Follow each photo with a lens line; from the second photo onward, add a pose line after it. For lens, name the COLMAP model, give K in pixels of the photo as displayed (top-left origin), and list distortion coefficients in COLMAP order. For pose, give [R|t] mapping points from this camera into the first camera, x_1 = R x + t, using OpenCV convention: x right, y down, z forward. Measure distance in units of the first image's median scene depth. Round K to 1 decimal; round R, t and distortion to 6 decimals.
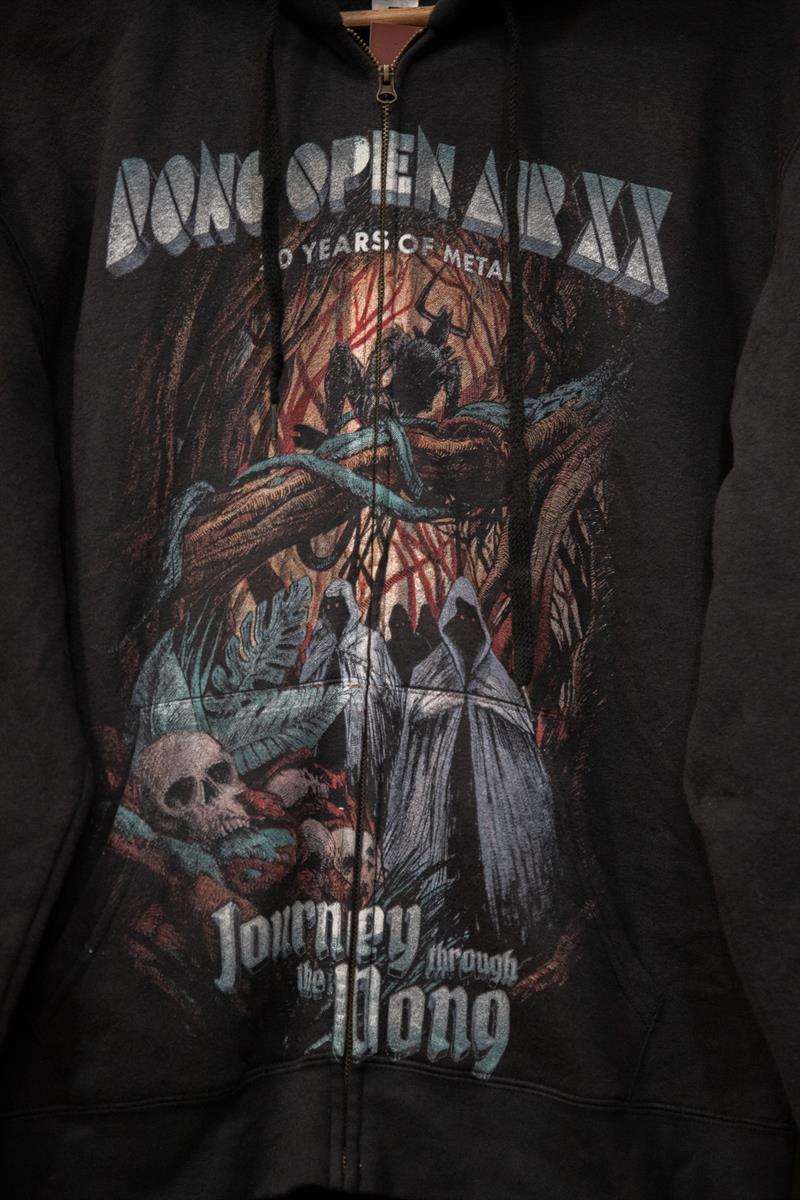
lens RADIAL K [[2199.7, 0, 403.7], [0, 2199.7, 607.2], [0, 0, 1]] dist [0.148248, 0.000000]
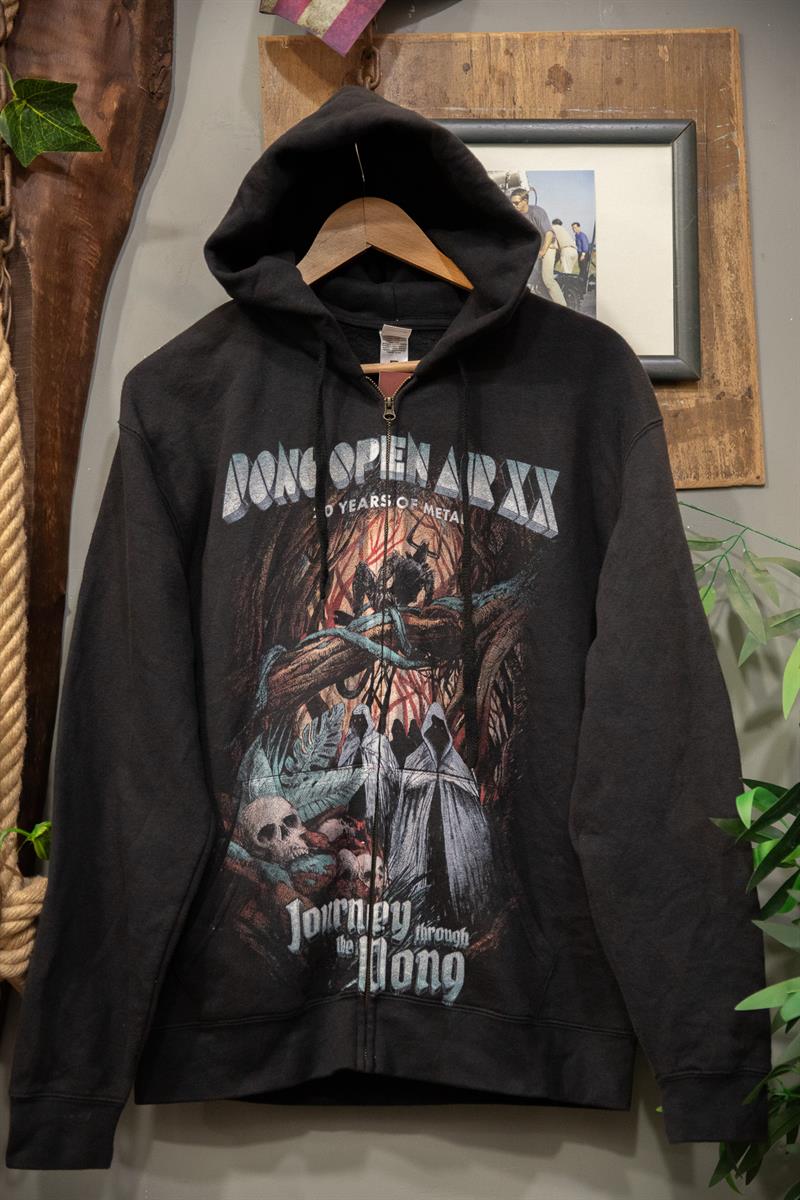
lens RADIAL K [[1773.0, 0, 407.0], [0, 1773.0, 607.8], [0, 0, 1]] dist [0.071414, 0.000000]
pose [[0.999903, -0.001250, 0.013881, -0.013377], [0.001870, 0.998995, -0.044782, -0.025107], [-0.013811, 0.044804, 0.998900, -0.341673]]
